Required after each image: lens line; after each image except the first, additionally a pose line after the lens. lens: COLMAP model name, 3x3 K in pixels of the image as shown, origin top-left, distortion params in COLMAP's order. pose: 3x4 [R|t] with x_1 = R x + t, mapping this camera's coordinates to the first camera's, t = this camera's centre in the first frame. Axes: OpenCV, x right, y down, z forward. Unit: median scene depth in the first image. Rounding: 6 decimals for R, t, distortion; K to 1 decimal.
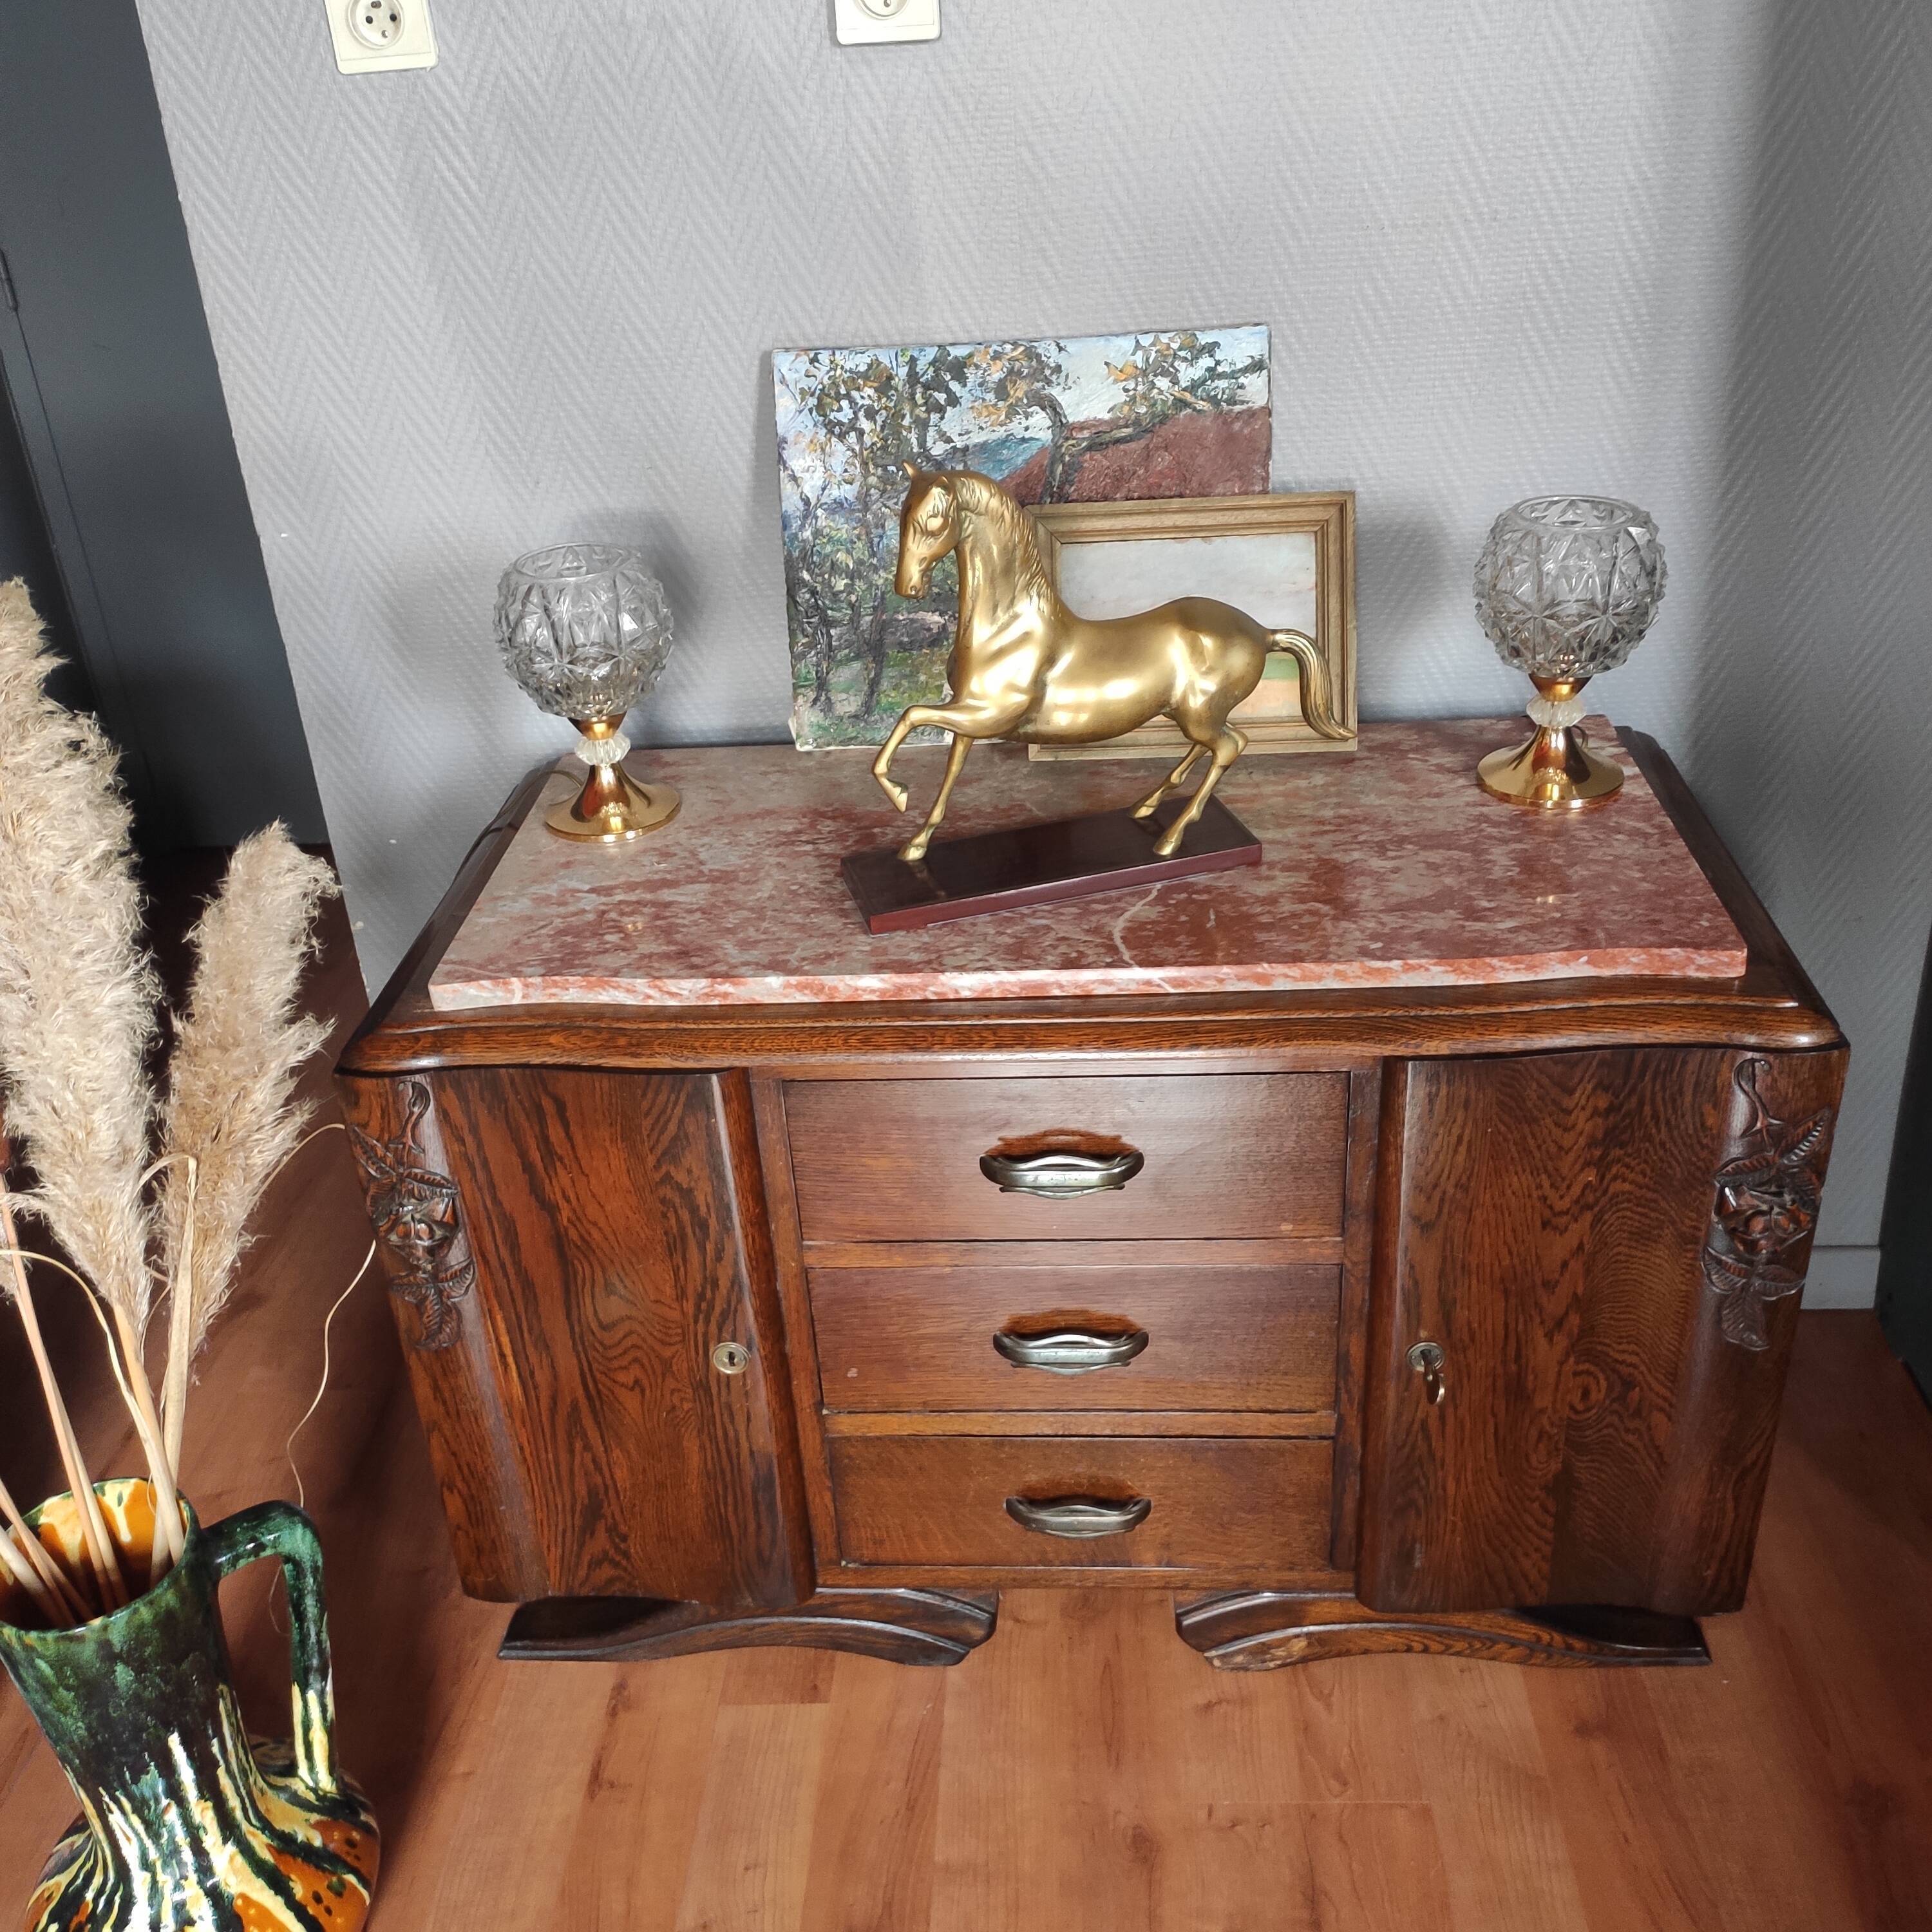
lens RADIAL K [[1912.3, 0, 951.4], [0, 1912.3, 956.8], [0, 0, 1]] dist [0.044915, 0.000000]
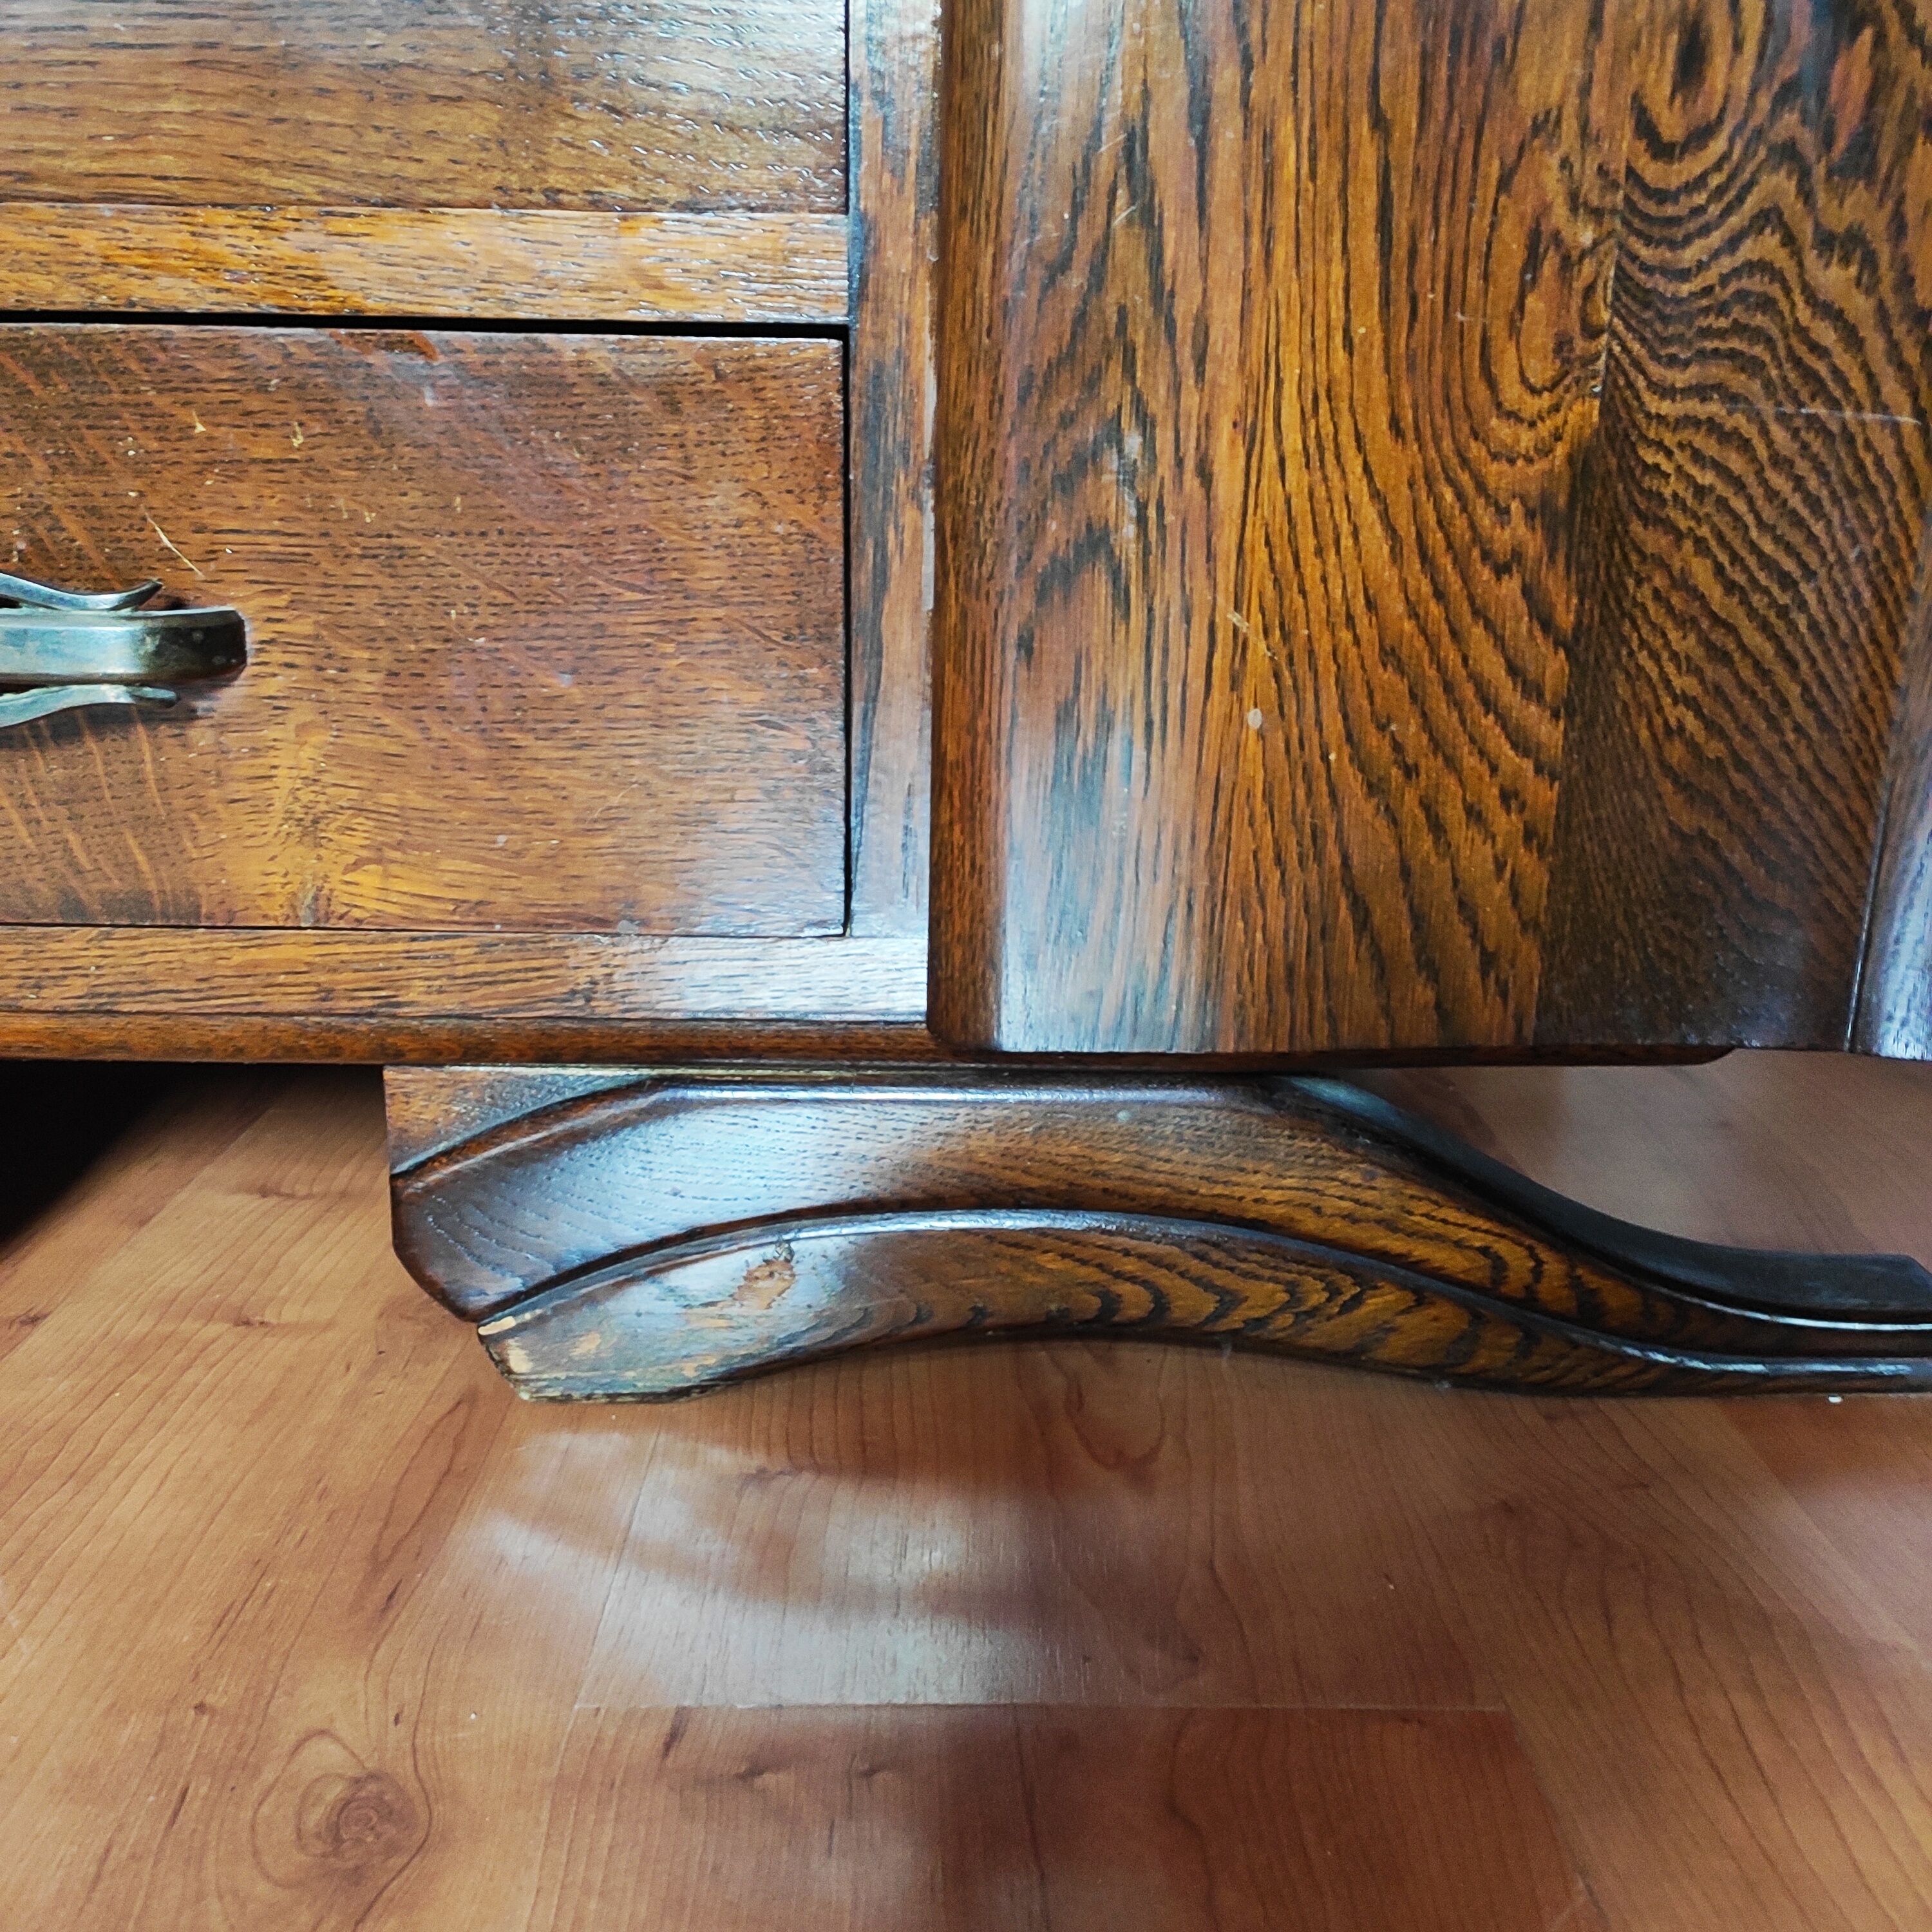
lens RADIAL K [[1912.3, 0, 949.3], [0, 1912.3, 955.6], [0, 0, 1]] dist [0.044915, 0.000000]
pose [[0.994990, 0.059779, 0.080138, 0.203220], [-0.038804, 0.969623, -0.241508, 0.425451], [-0.092140, 0.237189, 0.967084, 0.757581]]
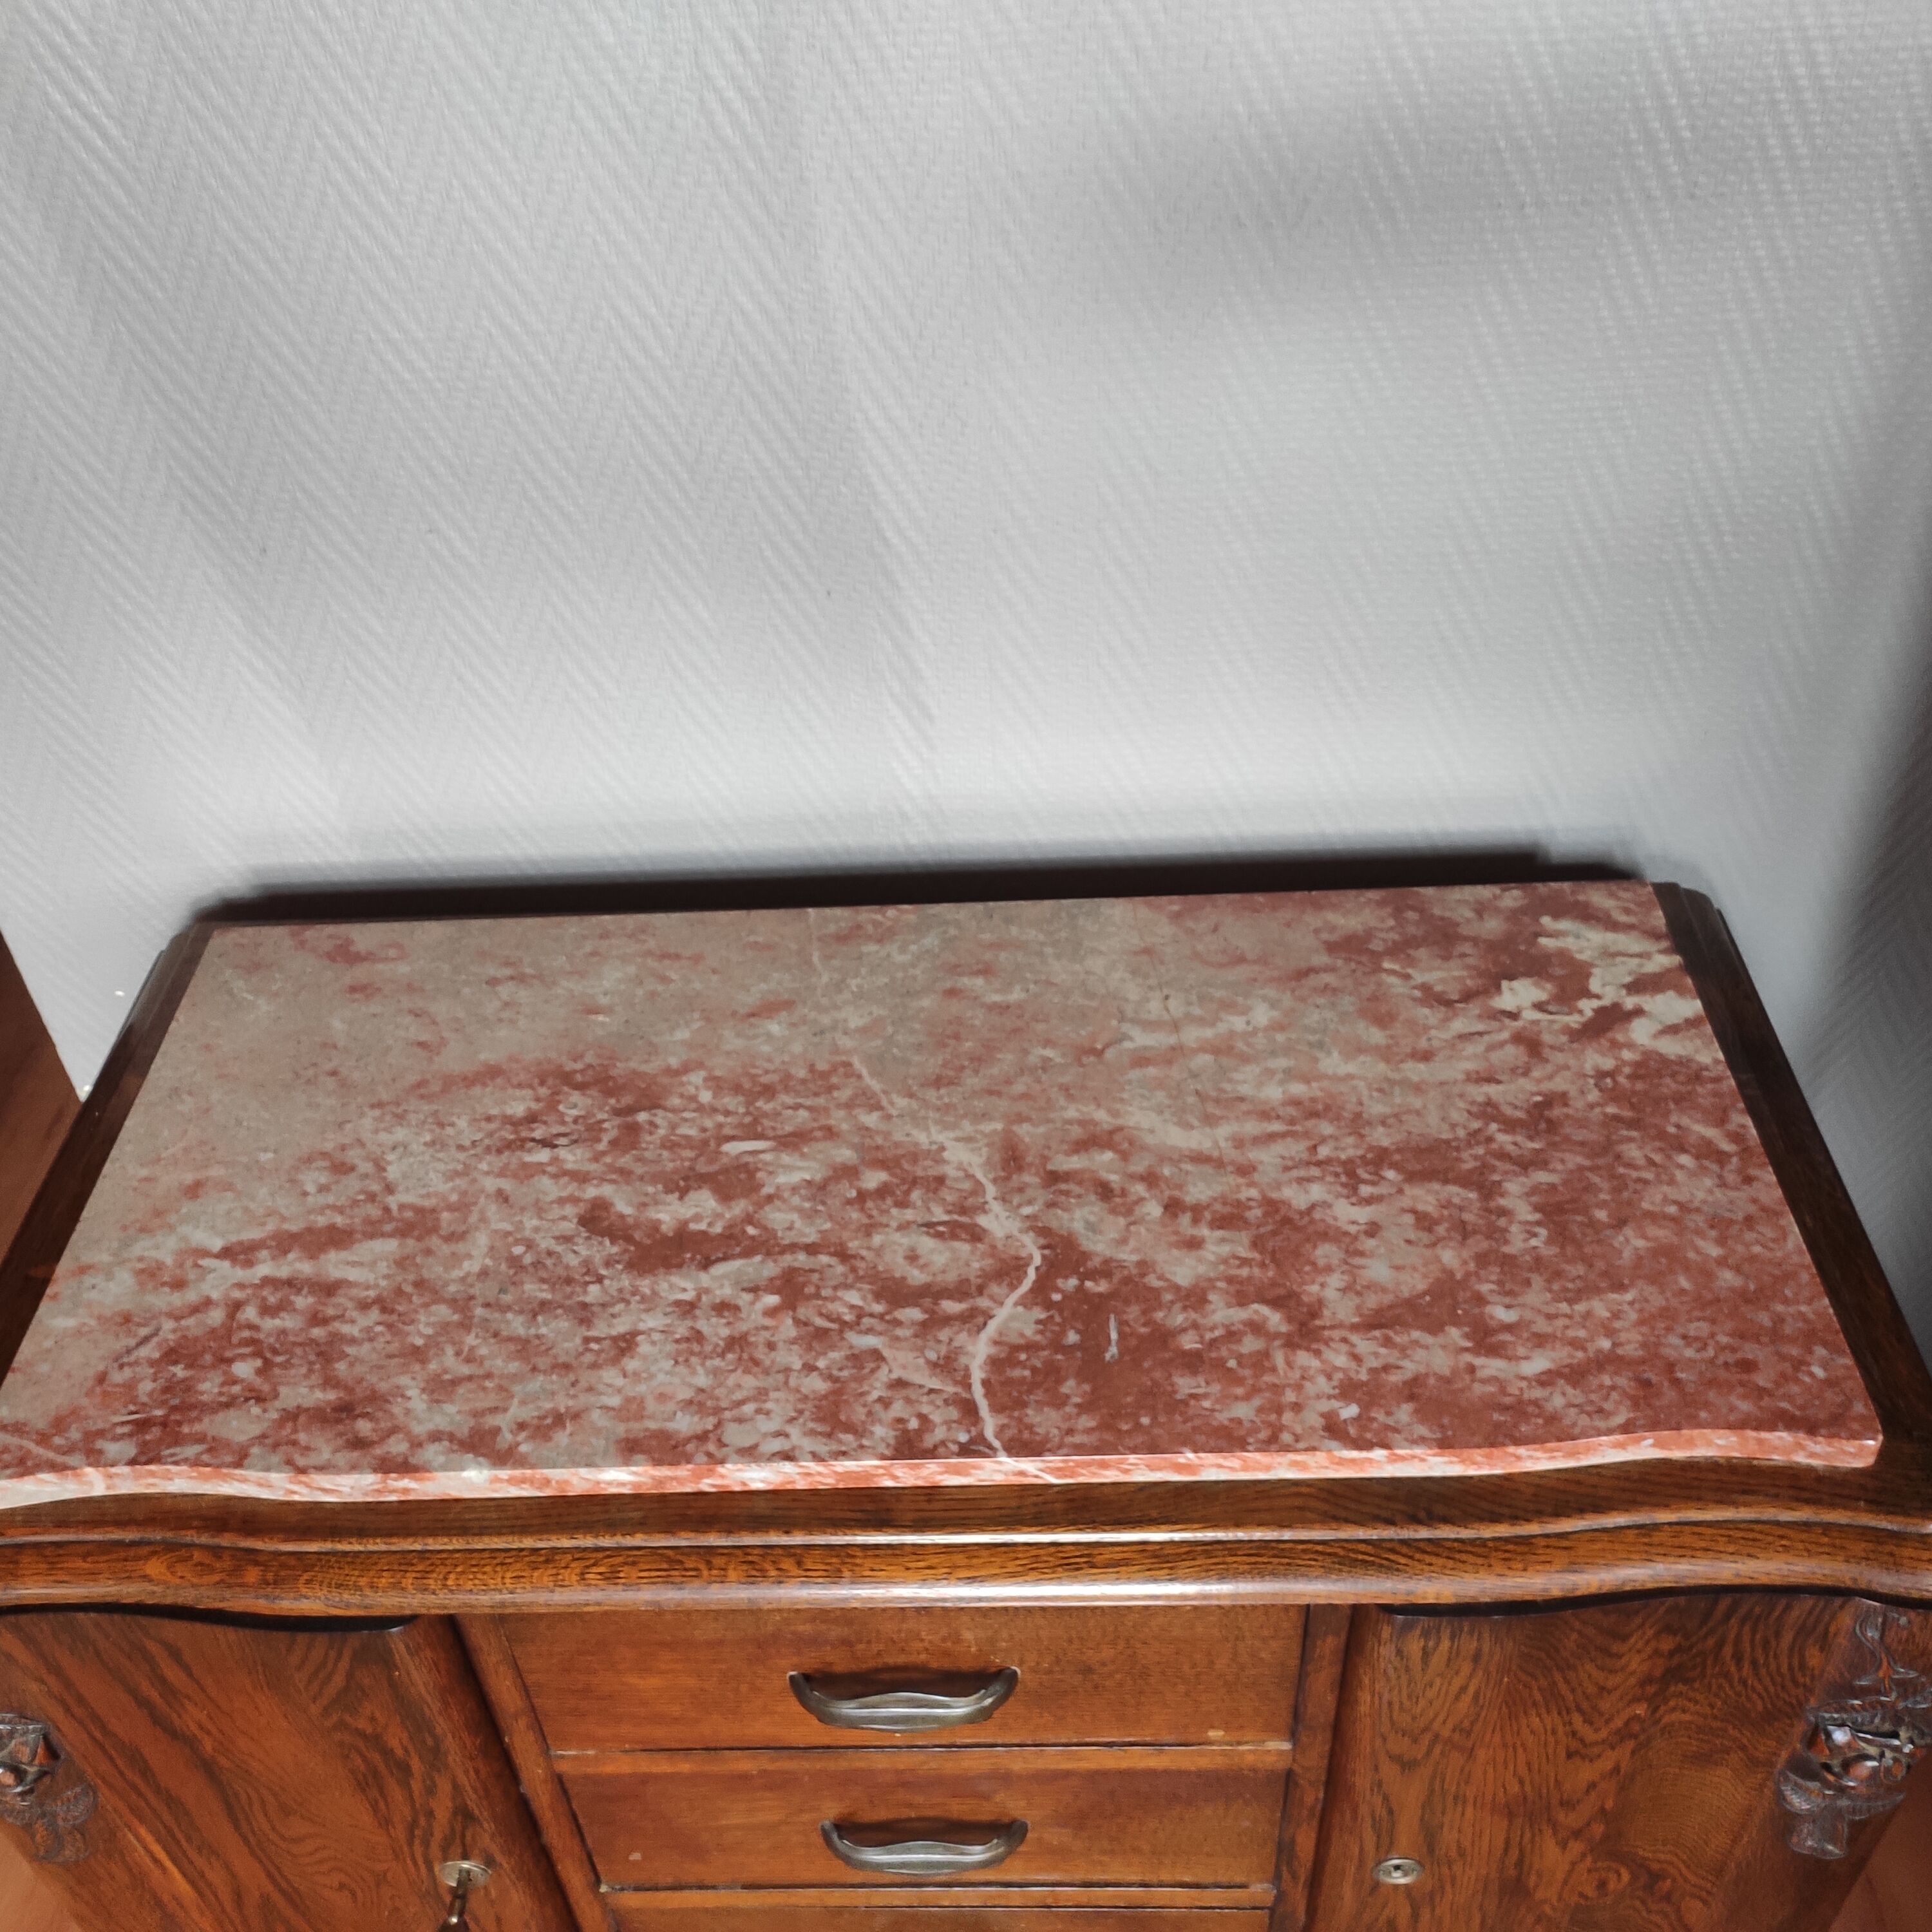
lens RADIAL K [[1918.4, 0, 947.8], [0, 1918.4, 956.2], [0, 0, 1]] dist [0.045587, 0.000000]
pose [[0.998571, -0.025531, 0.046956, 0.045182], [0.015570, 0.979387, 0.201394, -0.286656], [-0.051130, -0.200375, 0.978384, 0.335000]]
